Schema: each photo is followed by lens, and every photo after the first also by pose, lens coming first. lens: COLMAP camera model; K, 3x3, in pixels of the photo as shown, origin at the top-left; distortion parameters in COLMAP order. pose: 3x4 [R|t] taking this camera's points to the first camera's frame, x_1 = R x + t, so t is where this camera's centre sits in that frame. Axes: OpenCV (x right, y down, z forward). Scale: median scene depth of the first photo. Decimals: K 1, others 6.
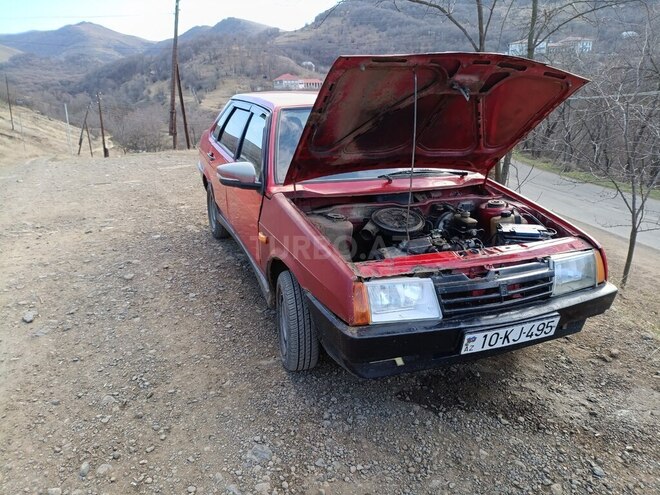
lens RADIAL K [[479.5, 0, 330.3], [0, 479.5, 244.4], [0, 0, 1]] dist [0.040253, -0.049970]
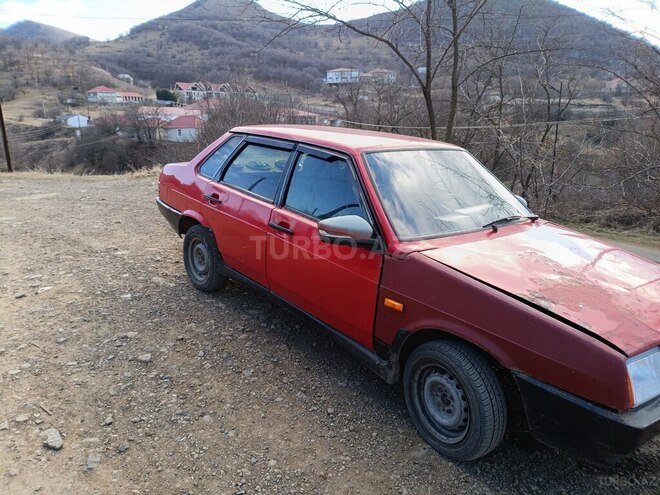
lens RADIAL K [[479.5, 0, 322.8], [0, 479.5, 246.0], [0, 0, 1]] dist [0.040253, -0.049970]
pose [[0.944882, -0.049870, 0.323592, -0.571001], [0.060877, 0.997857, -0.023976, -0.113095], [-0.321703, 0.042353, 0.945893, 0.239814]]
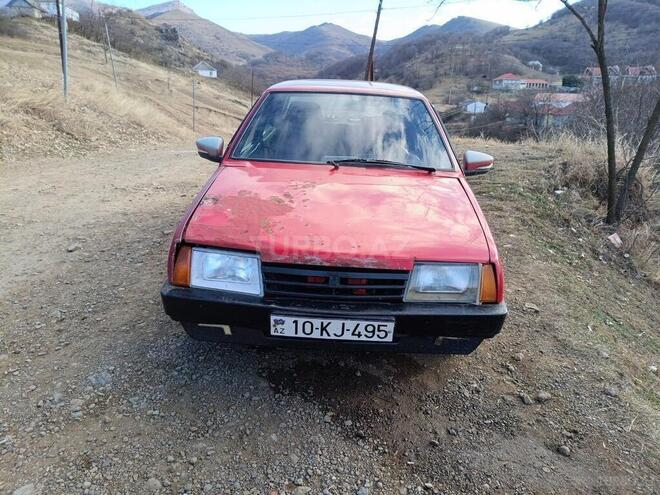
lens RADIAL K [[479.5, 0, 337.4], [0, 479.5, 243.5], [0, 0, 1]] dist [0.040253, -0.049970]
pose [[0.915811, 0.154119, -0.370862, 0.585392], [-0.154073, 0.987606, 0.029949, -0.006947], [0.370881, 0.029712, 0.928205, 0.098185]]
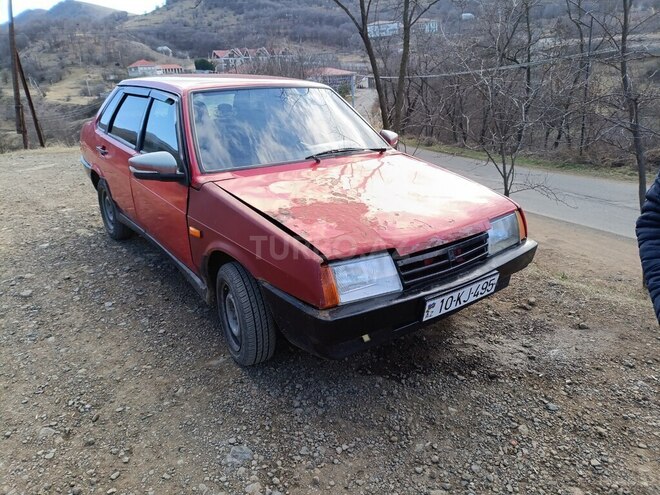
lens RADIAL K [[479.5, 0, 321.2], [0, 479.5, 246.8], [0, 0, 1]] dist [0.040253, -0.049970]
pose [[0.968744, -0.112853, 0.220904, -0.120461], [0.105459, 0.993404, 0.045021, -0.001109], [-0.224527, -0.020317, 0.974256, 0.033363]]
